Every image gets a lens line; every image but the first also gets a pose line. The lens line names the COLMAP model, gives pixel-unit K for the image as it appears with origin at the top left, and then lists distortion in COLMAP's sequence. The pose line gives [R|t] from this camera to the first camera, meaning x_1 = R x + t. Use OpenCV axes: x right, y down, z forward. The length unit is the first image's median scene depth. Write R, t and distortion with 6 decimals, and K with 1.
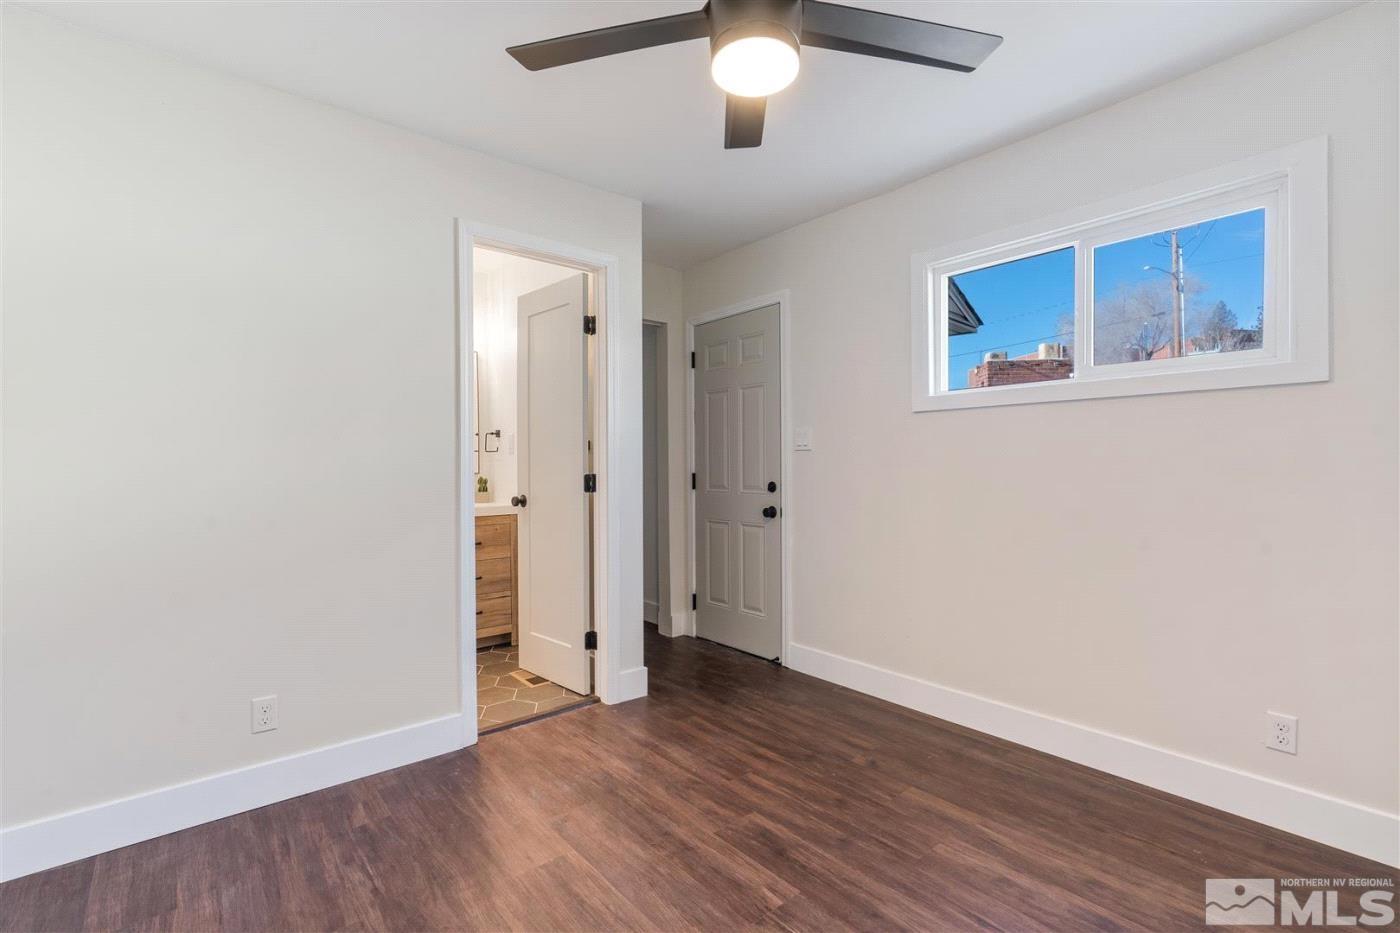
lens RADIAL K [[636.0, 0, 688.4], [0, 636.0, 465.5], [0, 0, 1]] dist [-0.010576, 0.001608]
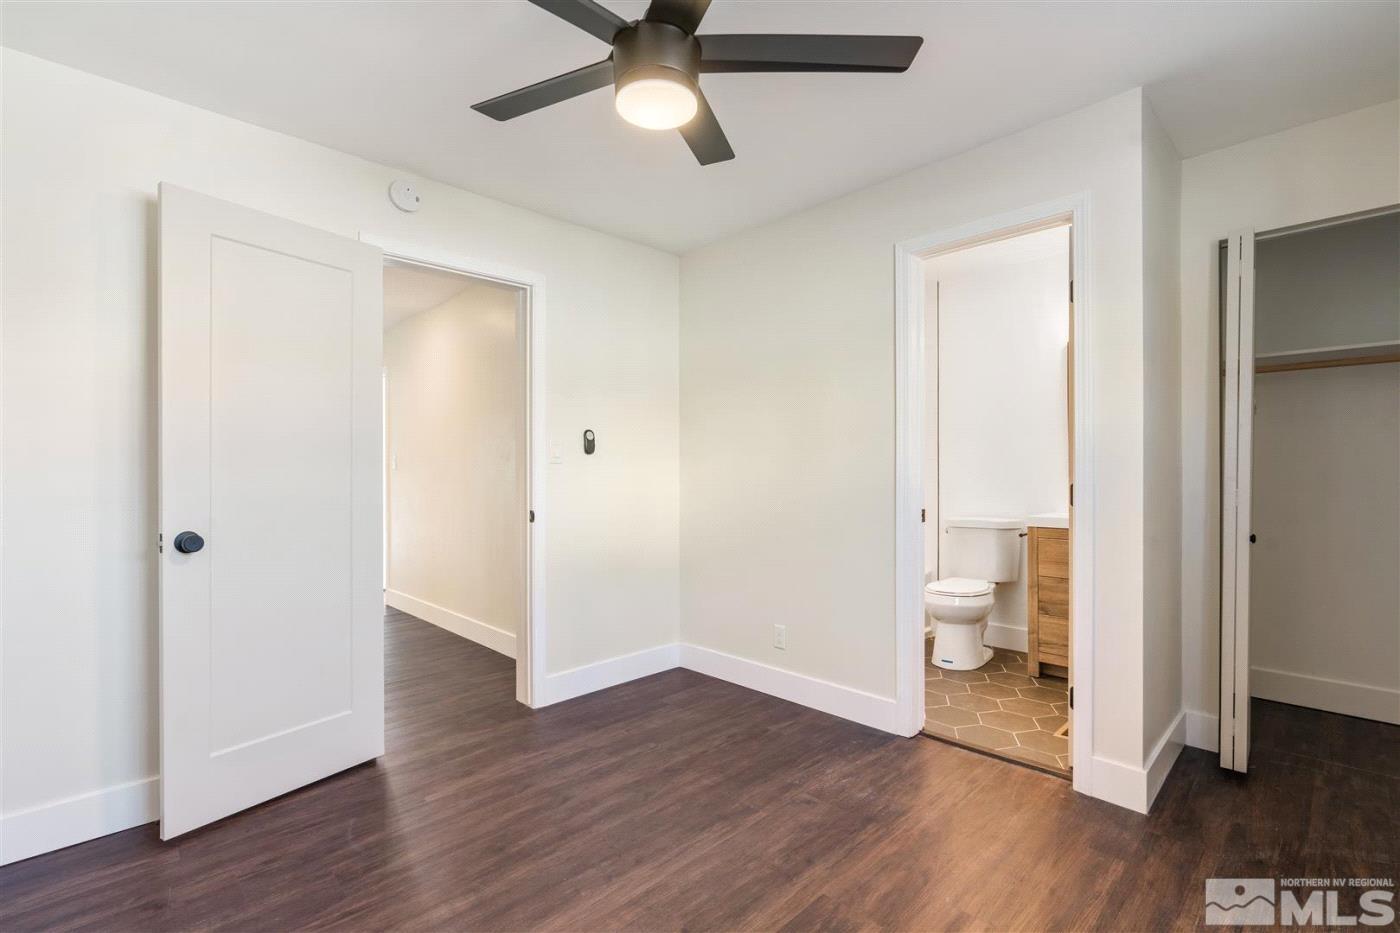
lens RADIAL K [[636.0, 0, 693.7], [0, 636.0, 470.5], [0, 0, 1]] dist [-0.010576, 0.001608]
pose [[0.063176, 0.000483, -0.998002, 0.725416], [0.005787, 0.999983, 0.000850, -0.001307], [0.997986, -0.005829, 0.063172, 0.627895]]
